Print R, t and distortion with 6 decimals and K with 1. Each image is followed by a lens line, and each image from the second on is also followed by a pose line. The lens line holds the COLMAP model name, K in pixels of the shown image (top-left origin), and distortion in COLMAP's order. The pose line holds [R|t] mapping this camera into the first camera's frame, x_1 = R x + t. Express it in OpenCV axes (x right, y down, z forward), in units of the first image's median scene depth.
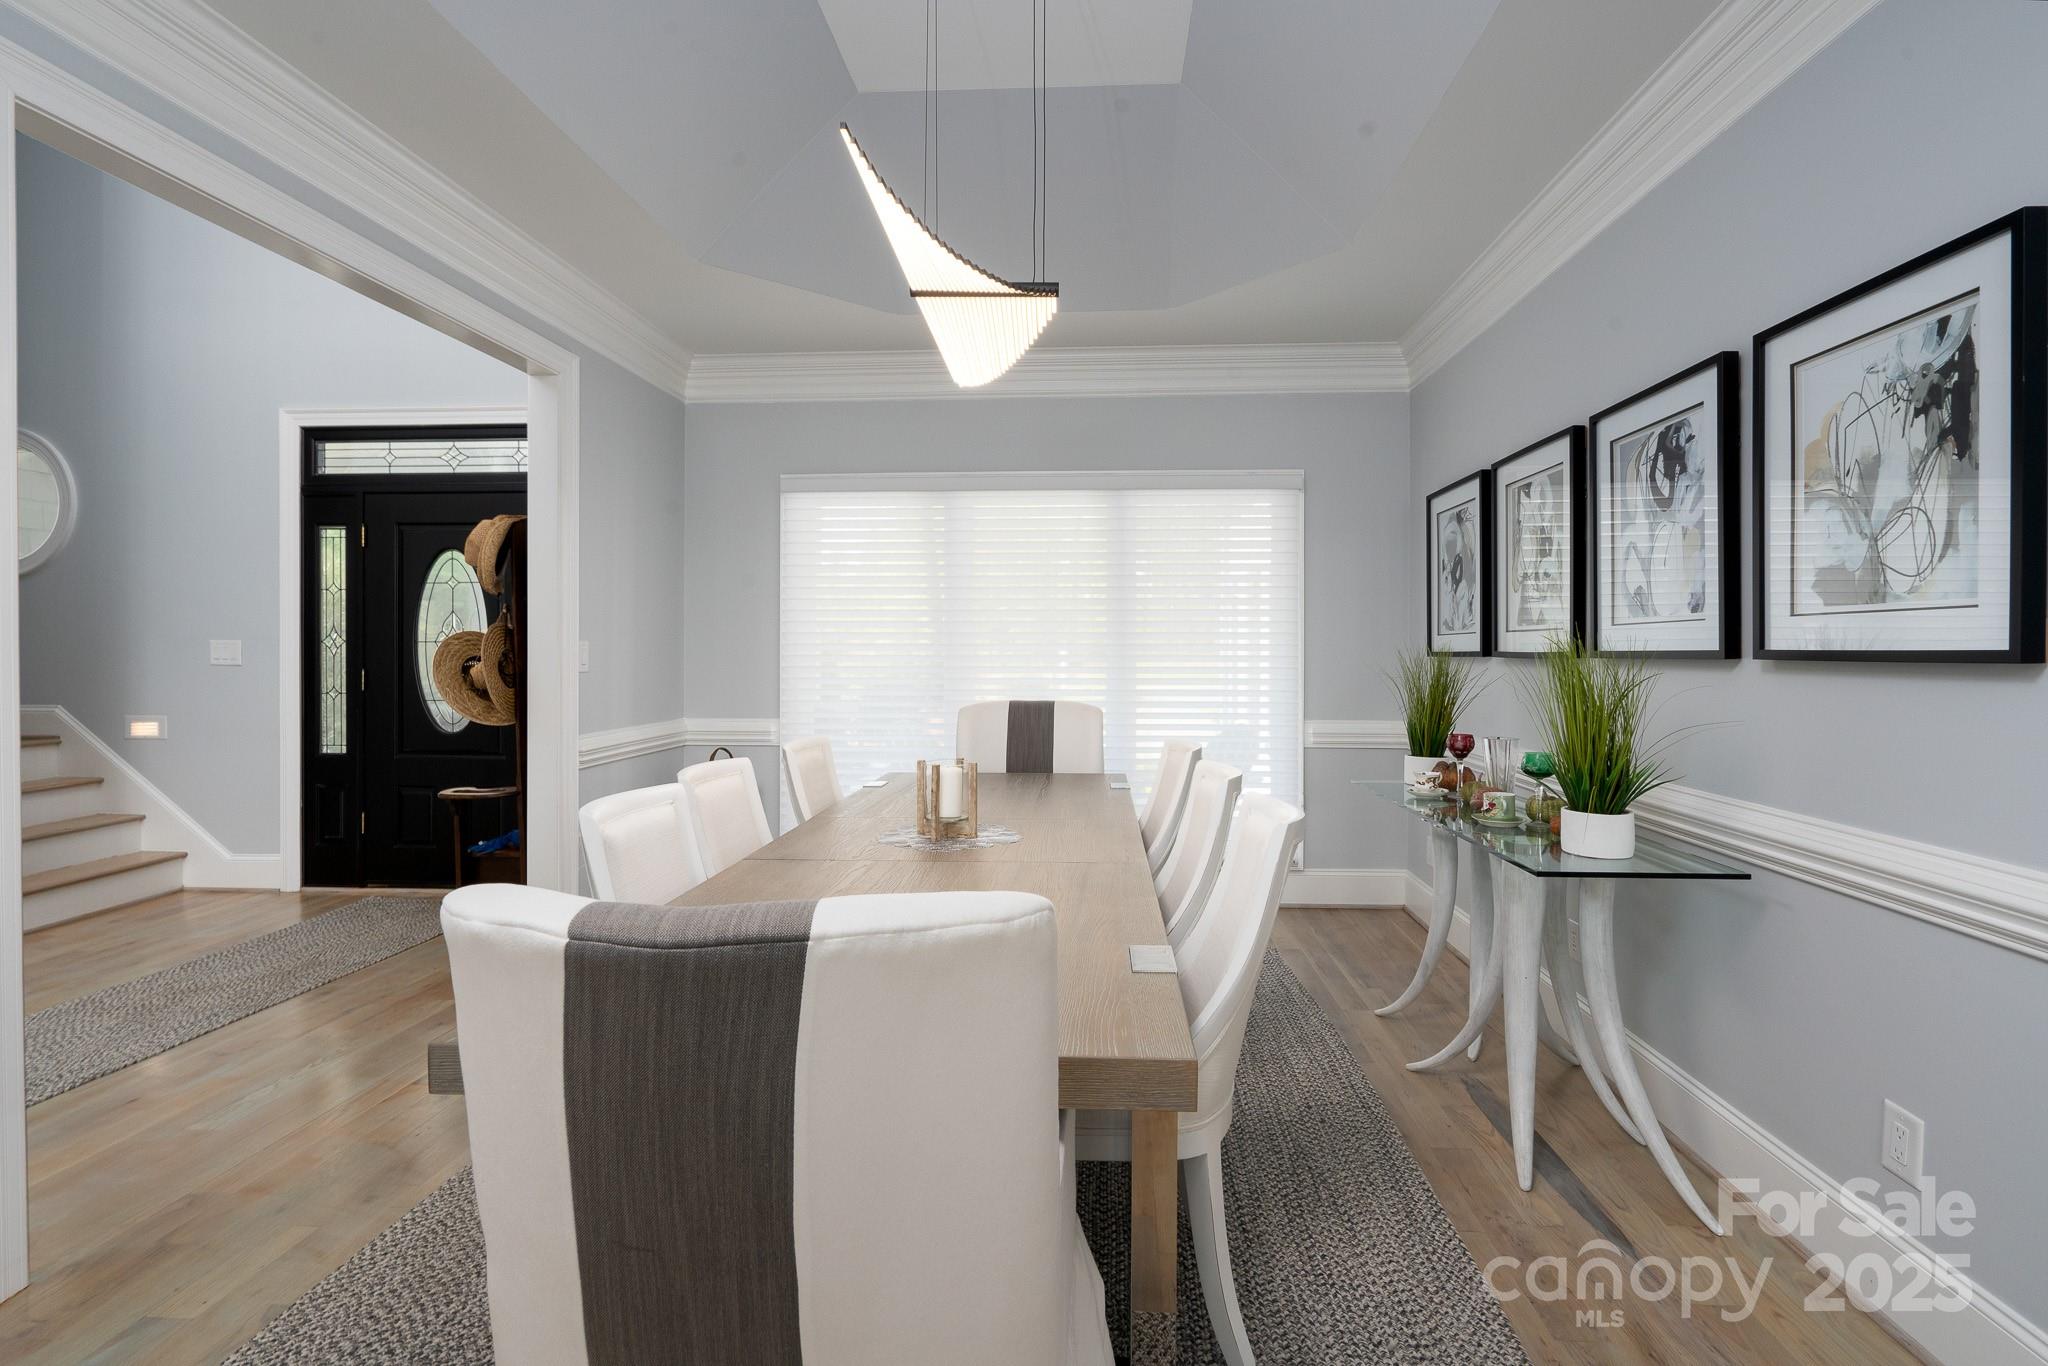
lens RADIAL K [[950.1, 0, 1030.1], [0, 950.1, 687.1], [0, 0, 1]] dist [-0.001907, 0.000461]
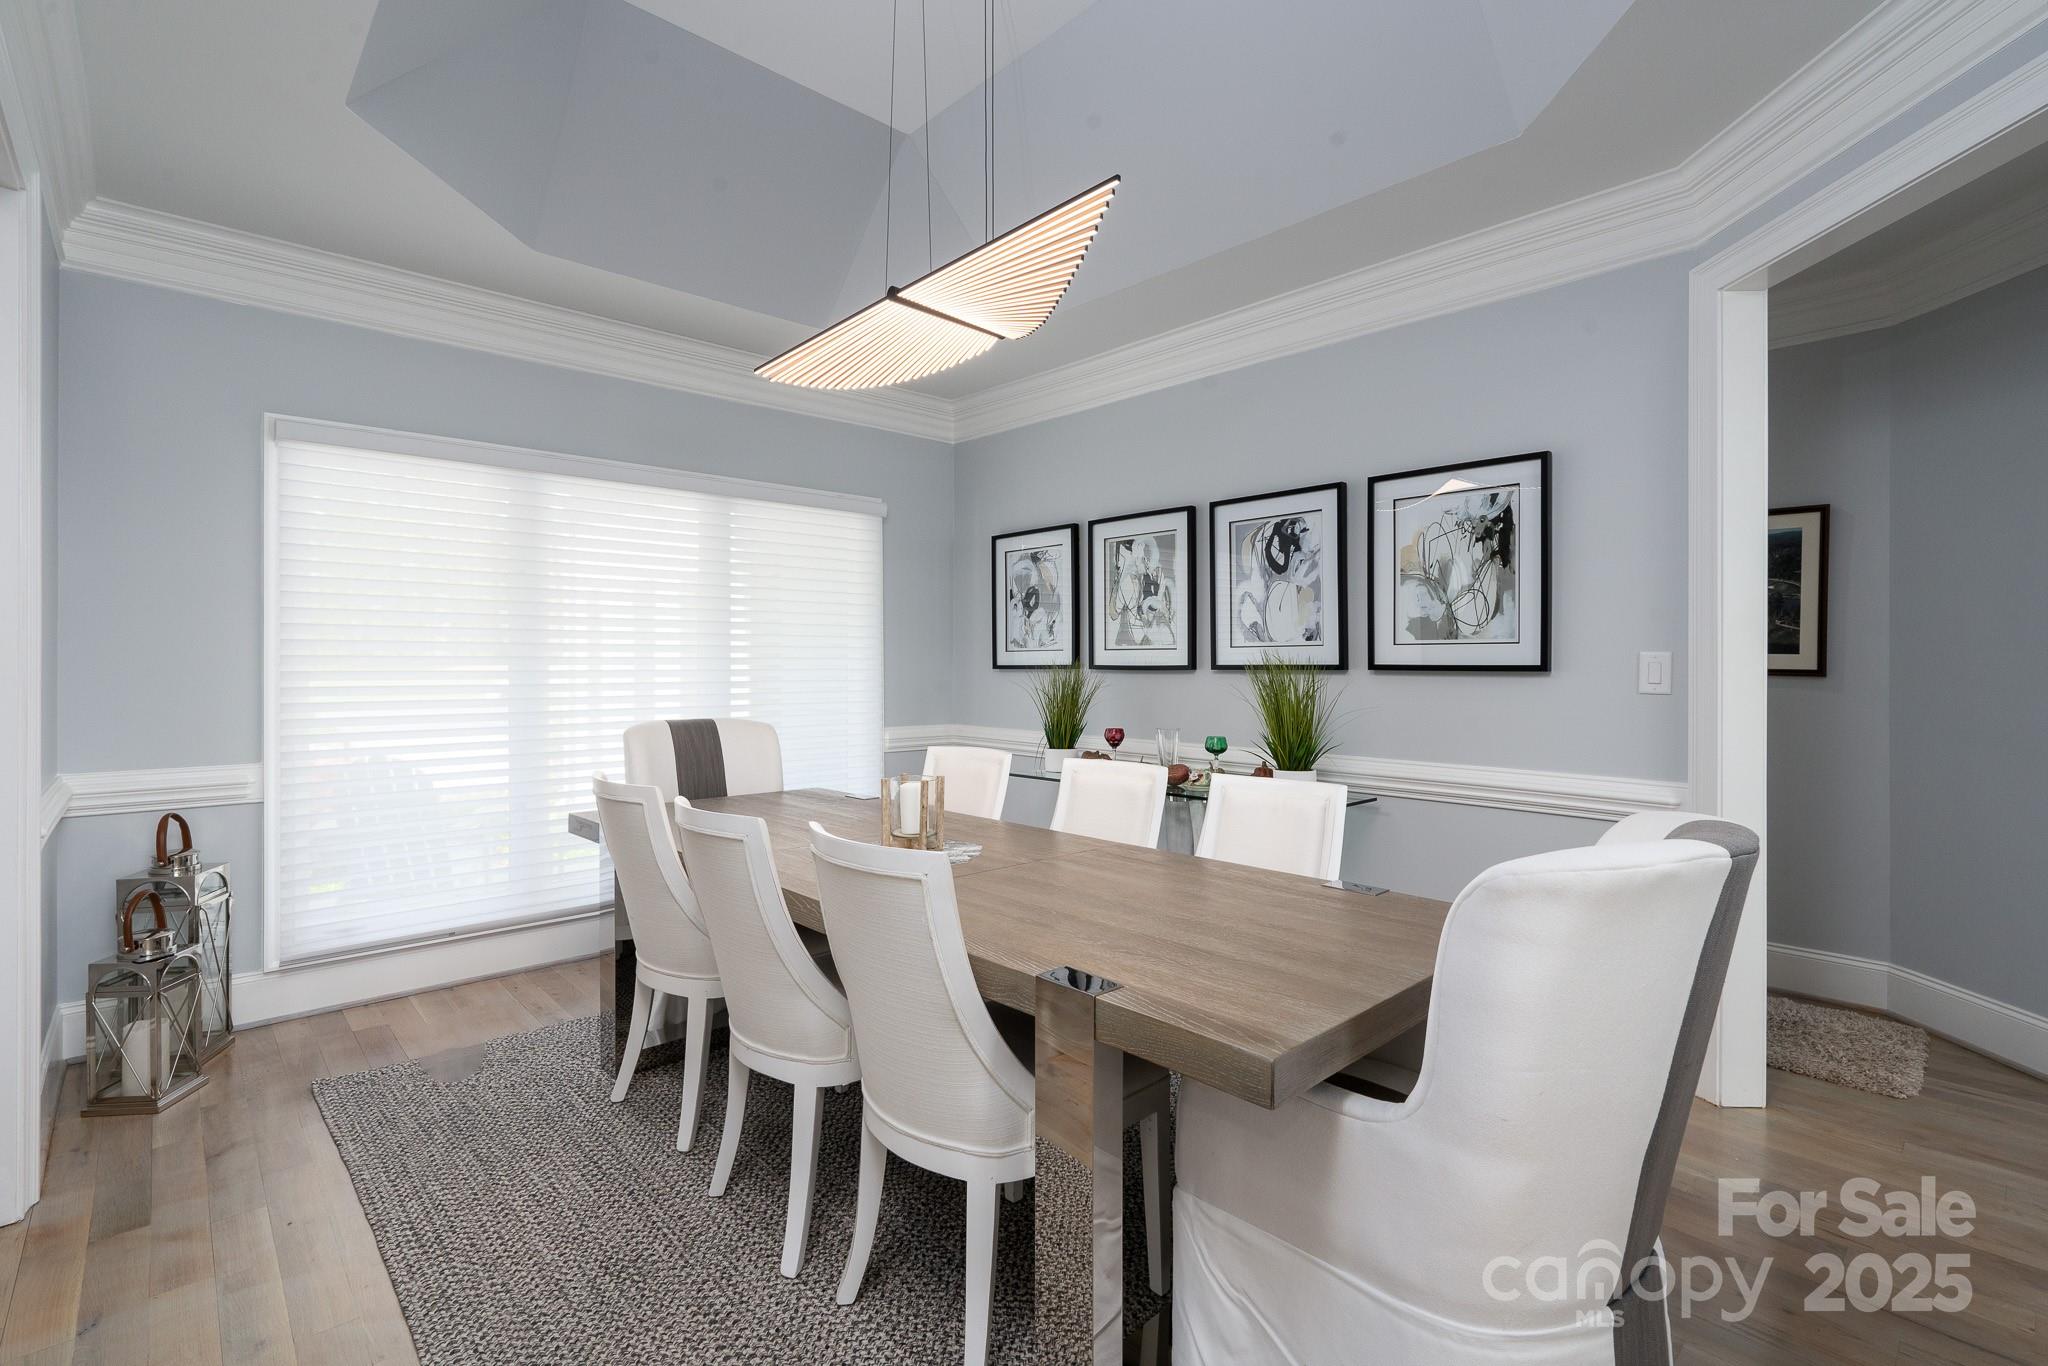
lens RADIAL K [[950.1, 0, 1030.1], [0, 950.1, 687.1], [0, 0, 1]] dist [-0.001907, 0.000461]
pose [[0.688356, -0.017488, 0.725162, -0.752318], [0.026580, 0.999646, -0.001123, -0.011711], [-0.724885, 0.020048, 0.688578, 0.244894]]
